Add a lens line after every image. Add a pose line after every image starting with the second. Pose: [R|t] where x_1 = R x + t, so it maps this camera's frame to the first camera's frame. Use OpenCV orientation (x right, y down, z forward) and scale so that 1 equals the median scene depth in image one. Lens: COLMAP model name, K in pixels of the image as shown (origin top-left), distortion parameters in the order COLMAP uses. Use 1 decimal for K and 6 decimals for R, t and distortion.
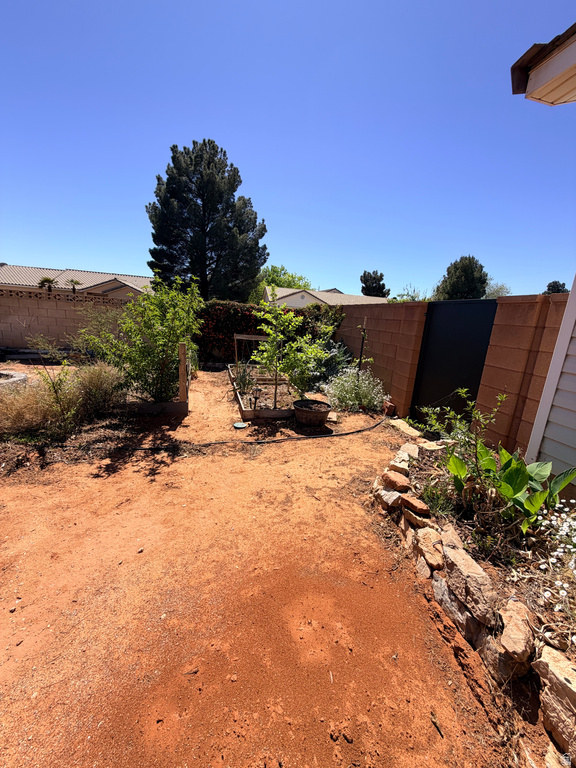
lens RADIAL K [[307.9, 0, 288.2], [0, 307.9, 381.3], [0, 0, 1]] dist [0.003203, 0.000030]
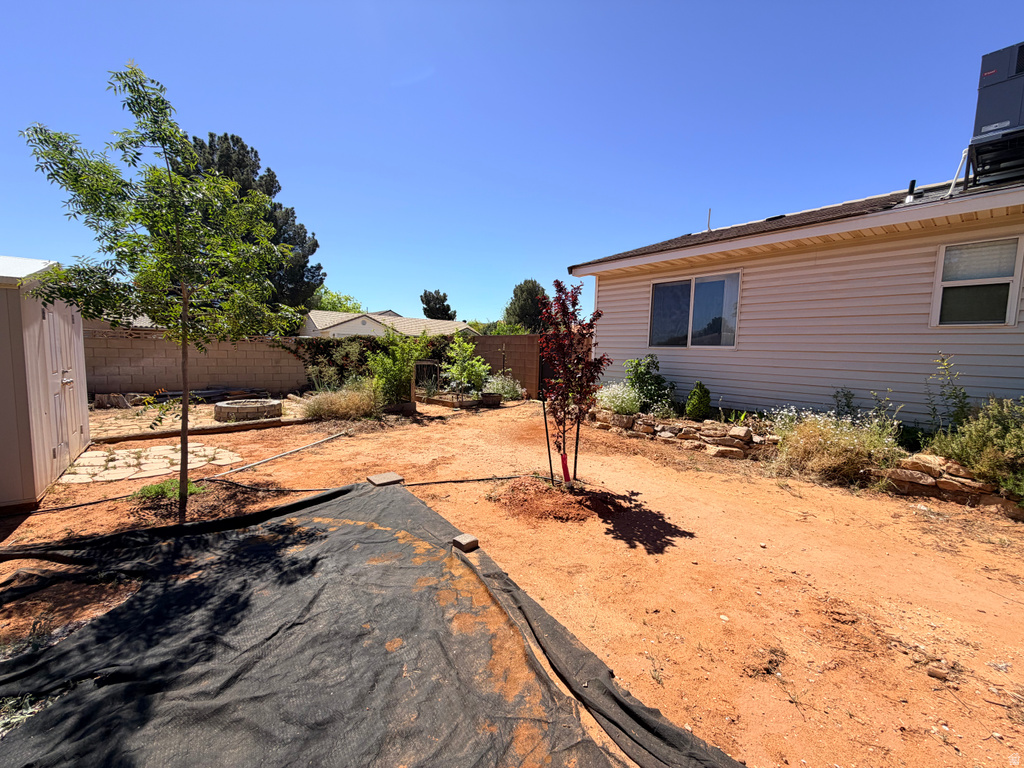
lens RADIAL K [[410.5, 0, 512.5], [0, 410.5, 386.0], [0, 0, 1]] dist [0.003203, 0.000030]
pose [[0.891799, -0.089136, 0.443564, -0.092831], [0.133923, 0.988472, -0.070620, 0.023160], [-0.432156, 0.122382, 0.893456, -0.125337]]
